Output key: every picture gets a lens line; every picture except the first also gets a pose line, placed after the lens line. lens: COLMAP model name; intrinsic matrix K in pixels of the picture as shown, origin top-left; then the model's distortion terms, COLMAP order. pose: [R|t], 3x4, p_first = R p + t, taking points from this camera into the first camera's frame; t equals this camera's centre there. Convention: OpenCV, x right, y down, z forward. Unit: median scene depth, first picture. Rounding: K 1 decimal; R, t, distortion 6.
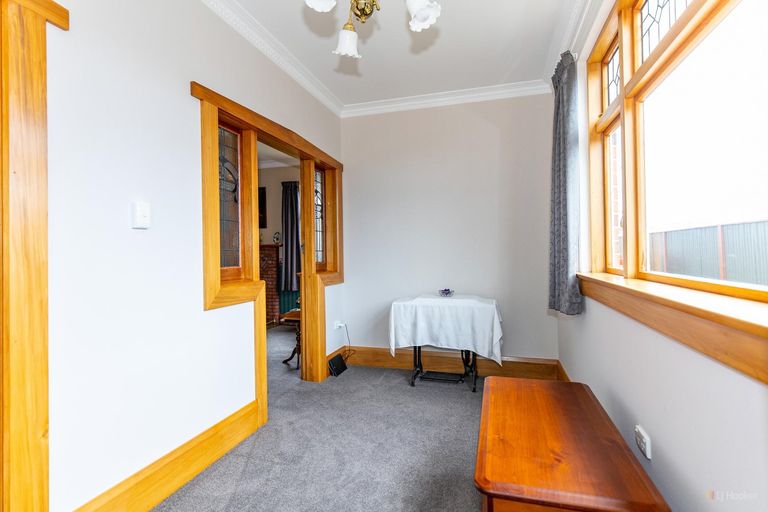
lens RADIAL K [[382.9, 0, 384.0], [0, 382.9, 256.0], [0, 0, 1]] dist [-0.000524, 0.000241]
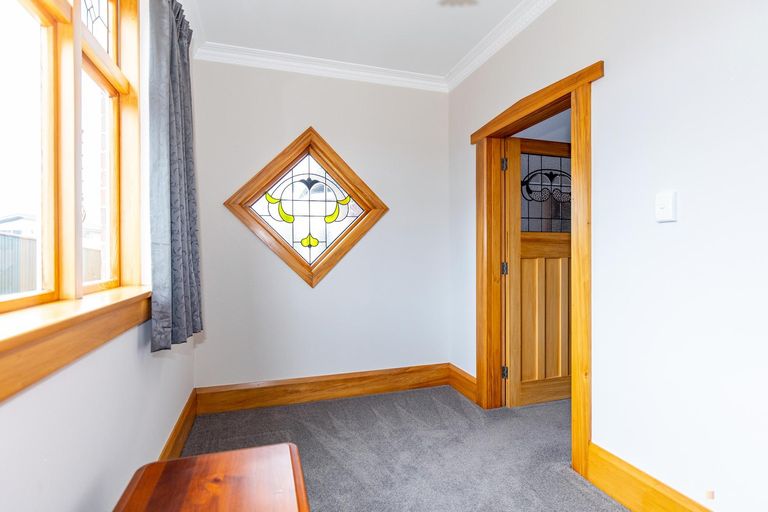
lens RADIAL K [[382.9, 0, 384.0], [0, 382.9, 256.0], [0, 0, 1]] dist [-0.000524, 0.000241]
pose [[-0.828969, 0.029001, -0.558542, 0.432046], [0.017325, 0.999507, 0.026184, -0.026725], [0.559026, 0.012029, -0.829063, 1.400665]]
